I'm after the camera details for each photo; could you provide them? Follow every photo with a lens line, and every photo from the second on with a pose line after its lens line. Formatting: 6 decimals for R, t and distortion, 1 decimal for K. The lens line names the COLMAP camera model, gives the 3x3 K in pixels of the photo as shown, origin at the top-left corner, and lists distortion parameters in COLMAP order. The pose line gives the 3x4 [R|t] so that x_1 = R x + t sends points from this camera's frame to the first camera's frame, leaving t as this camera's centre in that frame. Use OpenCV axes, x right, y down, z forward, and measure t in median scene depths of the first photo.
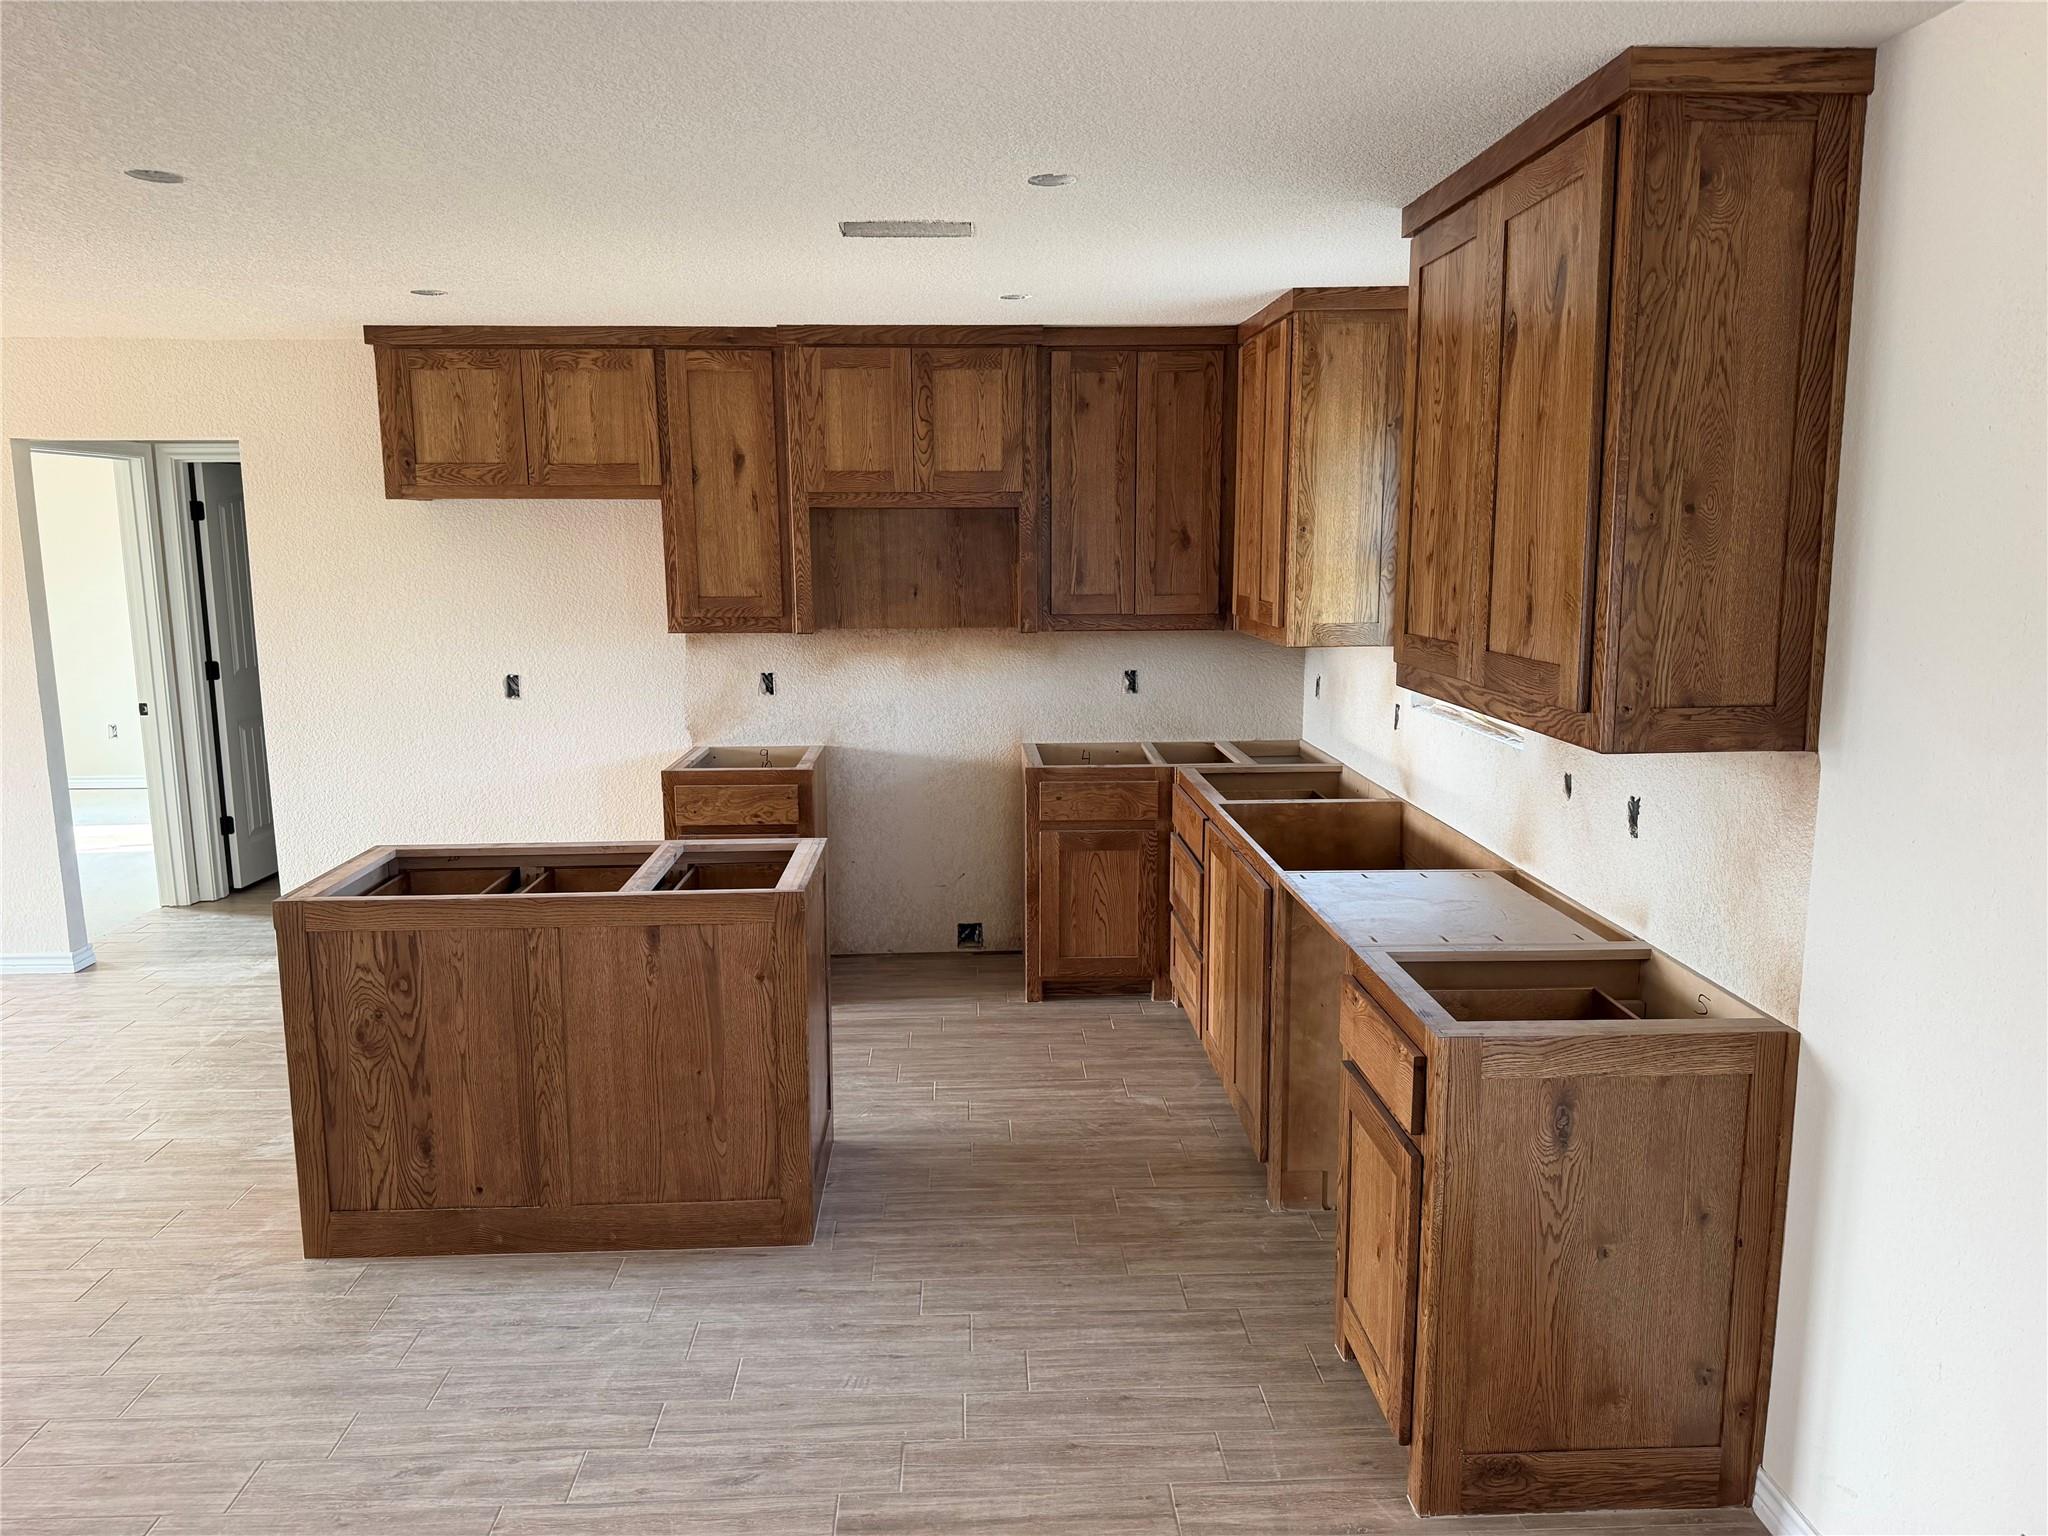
lens RADIAL K [[1470.6, 0, 1015.0], [0, 1470.6, 767.6], [0, 0, 1]] dist [0.018897, -0.007435]
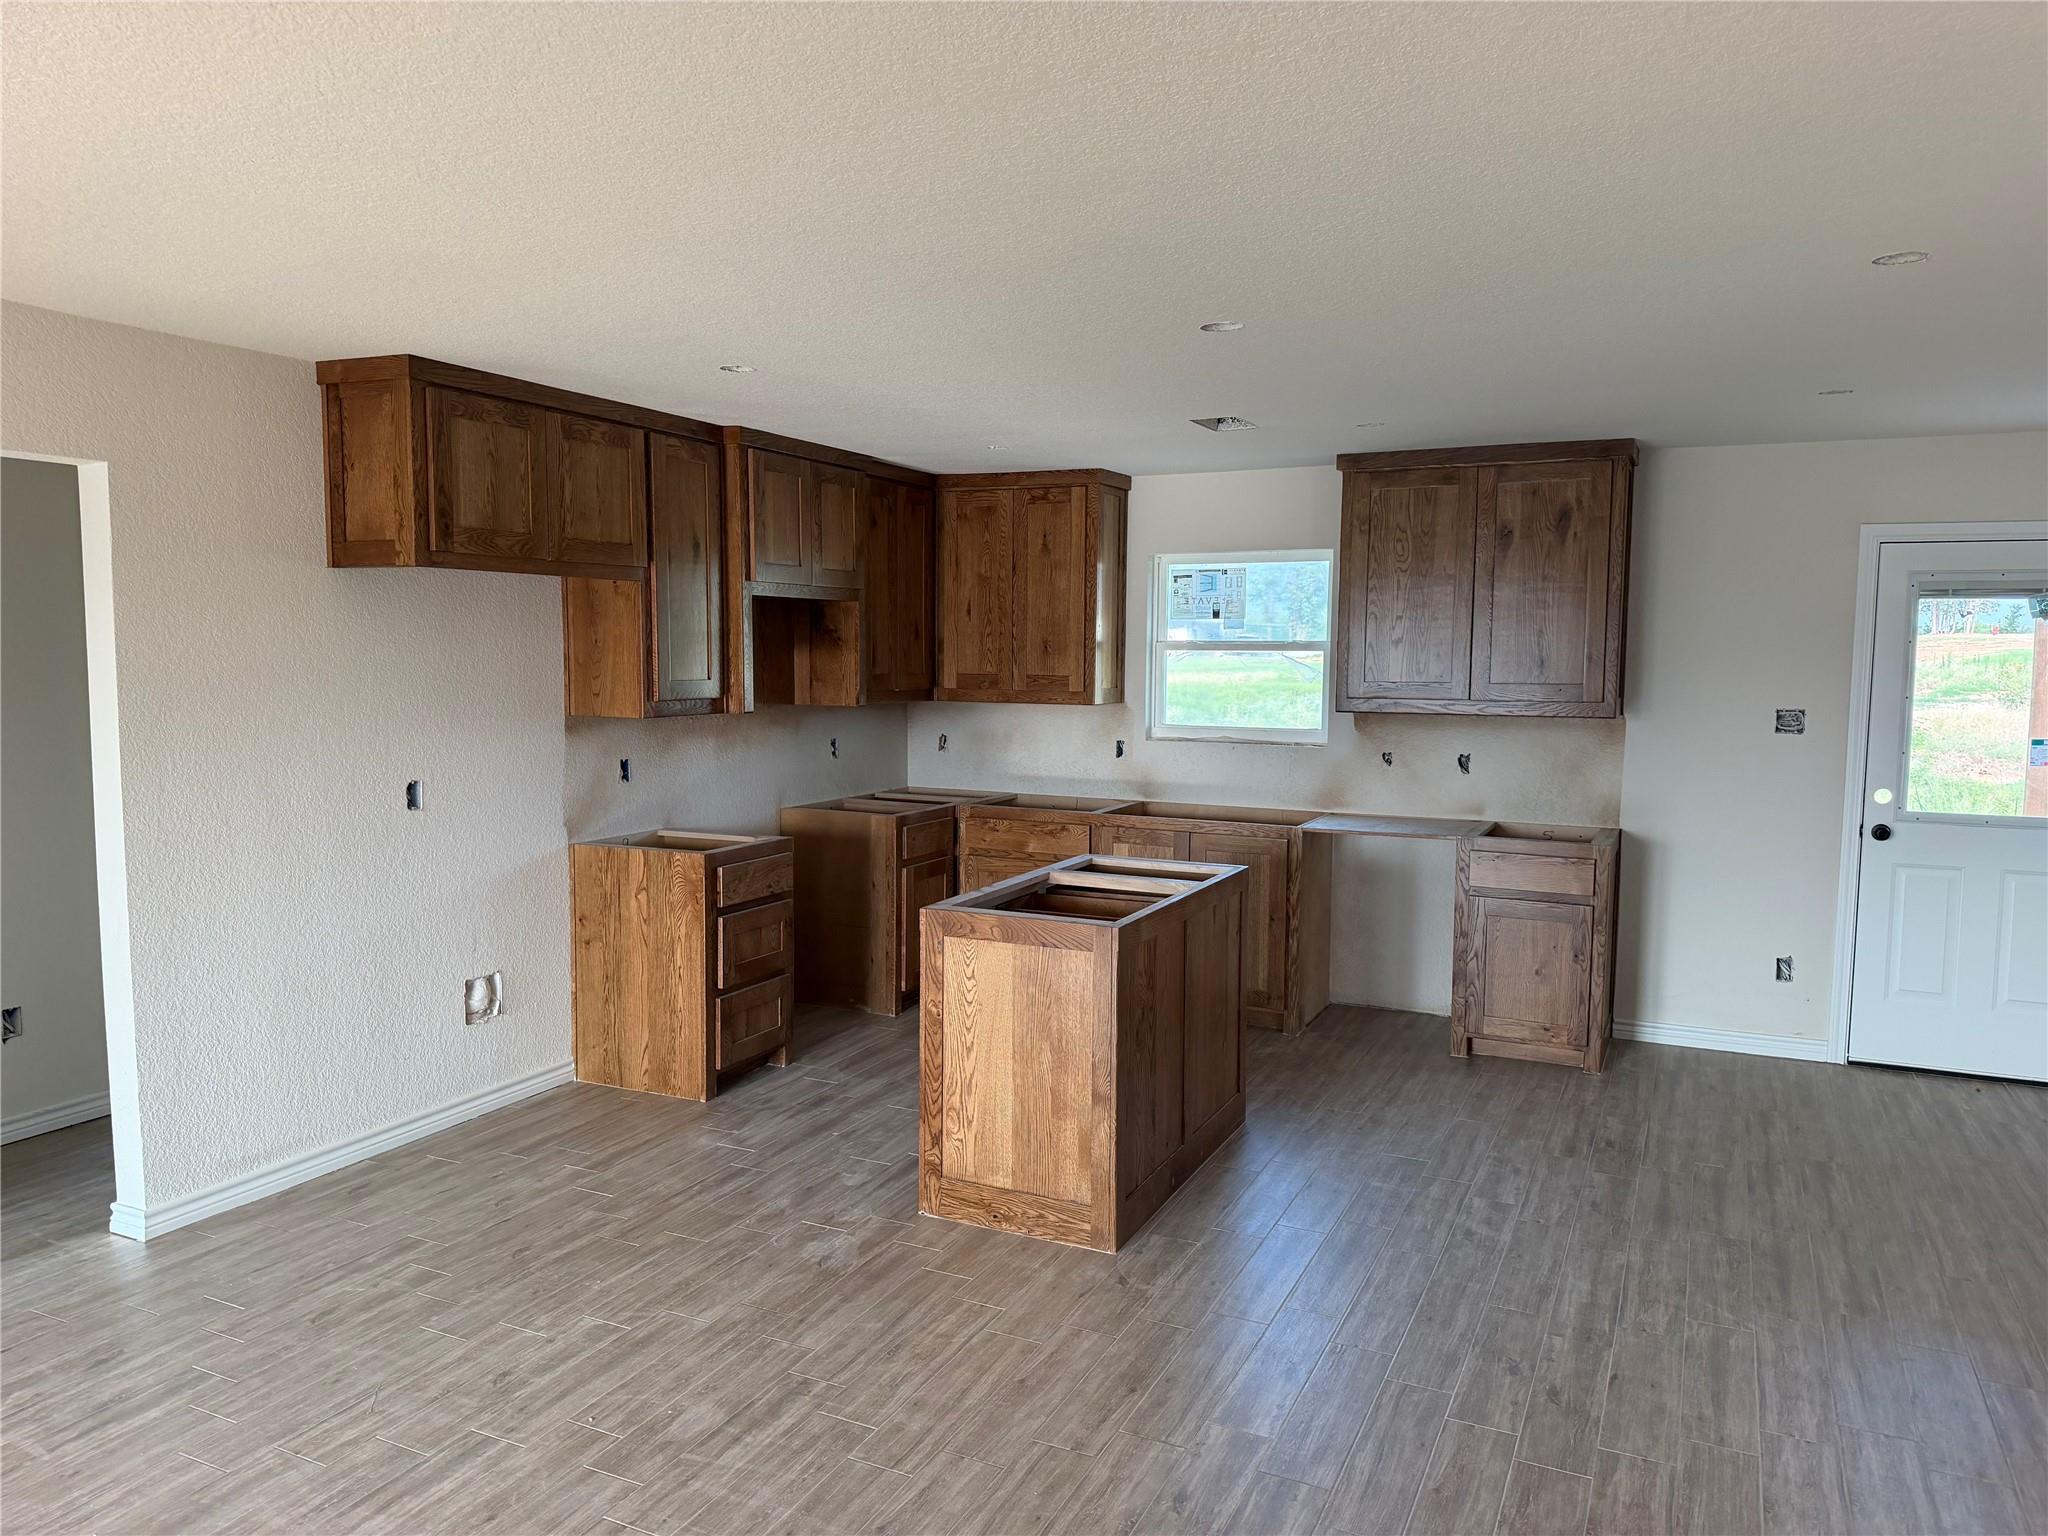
lens RADIAL K [[1470.6, 0, 1018.9], [0, 1470.6, 775.5], [0, 0, 1]] dist [0.018897, -0.007435]
pose [[0.454287, -0.071306, 0.887997, -1.020299], [0.131170, 0.991281, 0.012495, -0.035317], [-0.881146, 0.110802, 0.459679, 0.353703]]
